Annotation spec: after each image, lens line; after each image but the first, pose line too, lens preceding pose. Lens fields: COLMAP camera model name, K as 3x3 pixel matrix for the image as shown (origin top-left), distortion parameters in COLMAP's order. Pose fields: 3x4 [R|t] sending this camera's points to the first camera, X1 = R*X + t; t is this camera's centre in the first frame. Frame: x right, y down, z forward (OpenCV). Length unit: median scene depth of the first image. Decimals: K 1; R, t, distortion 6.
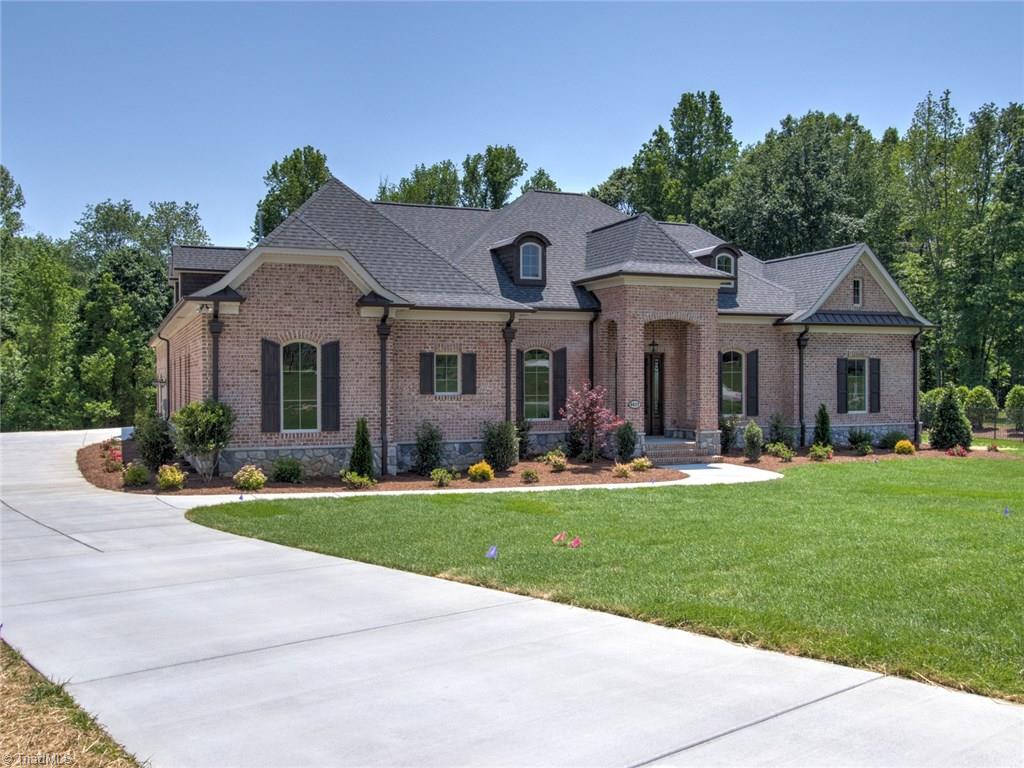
lens RADIAL K [[989.8, 0, 516.2], [0, 989.8, 384.0], [0, 0, 1]] dist [0.043201, 0.000000]
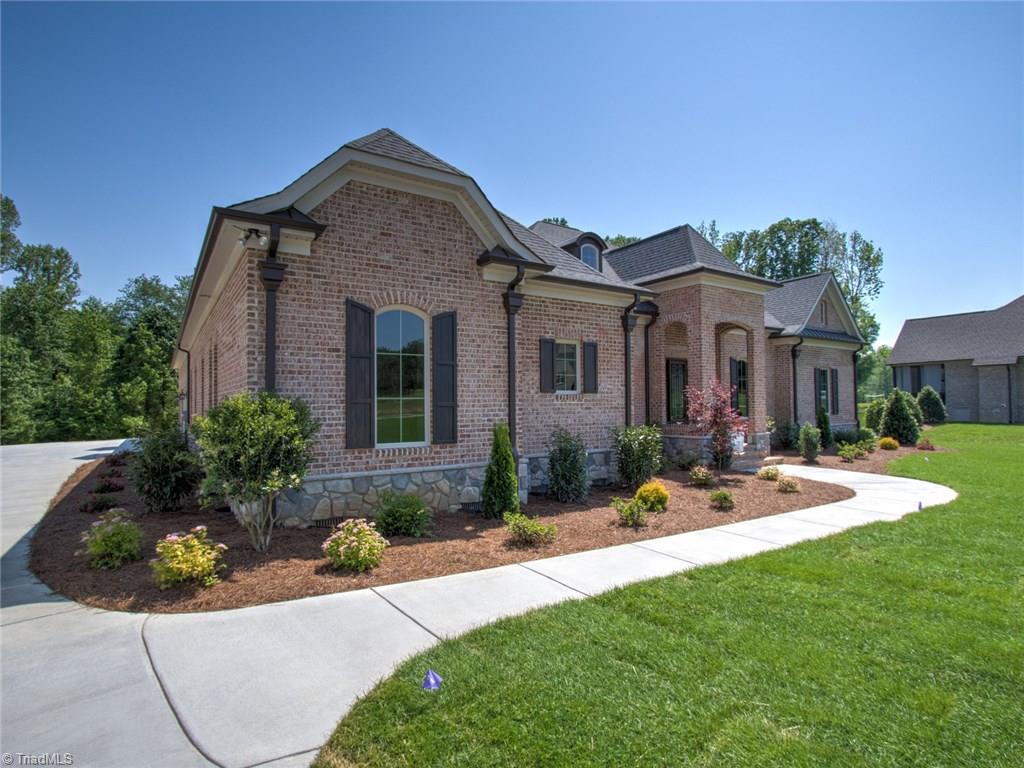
lens RADIAL K [[539.4, 0, 505.3], [0, 539.4, 388.2], [0, 0, 1]] dist [-0.007273, 0.001665]
pose [[0.981410, -0.002019, 0.191910, -0.200541], [0.008483, 0.999424, -0.032866, 0.020190], [-0.191733, 0.033883, 0.980862, 0.582538]]
